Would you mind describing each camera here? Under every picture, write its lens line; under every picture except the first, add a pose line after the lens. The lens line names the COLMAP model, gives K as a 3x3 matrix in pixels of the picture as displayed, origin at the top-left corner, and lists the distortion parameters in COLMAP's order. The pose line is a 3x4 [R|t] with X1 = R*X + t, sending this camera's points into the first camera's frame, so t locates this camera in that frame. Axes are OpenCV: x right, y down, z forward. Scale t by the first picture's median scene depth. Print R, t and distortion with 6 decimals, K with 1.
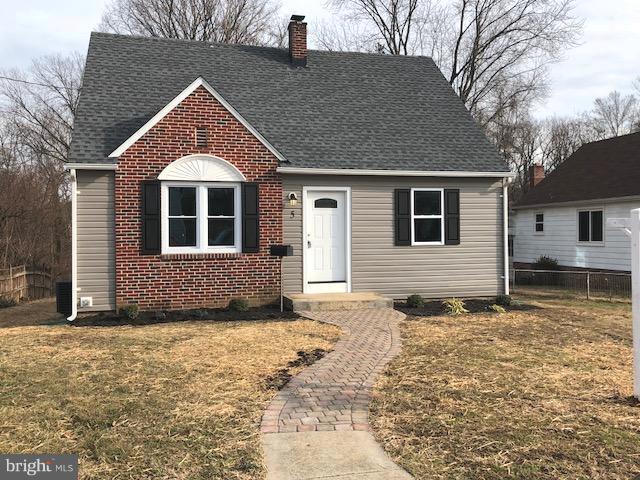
lens RADIAL K [[530.1, 0, 318.5], [0, 530.1, 234.9], [0, 0, 1]] dist [0.024921, -0.007202]
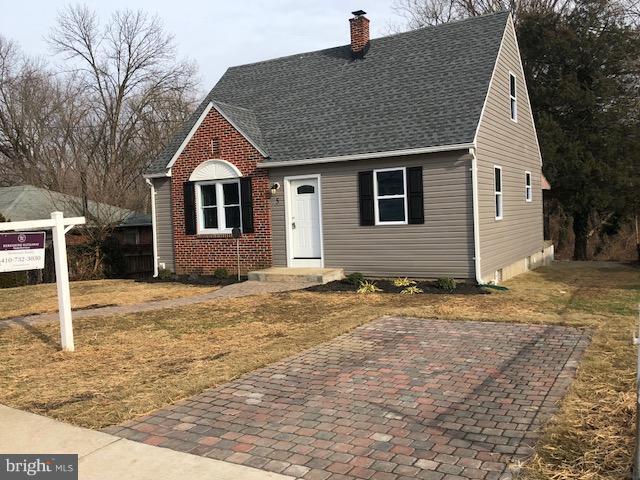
lens RADIAL K [[520.2, 0, 320.0], [0, 520.2, 240.0], [0, 0, 1]] dist [0.013238, -0.006968]
pose [[0.757380, 0.007359, -0.652932, 0.774449], [0.031801, 0.998334, 0.048140, -0.004194], [0.652199, -0.057224, 0.755885, 0.163536]]
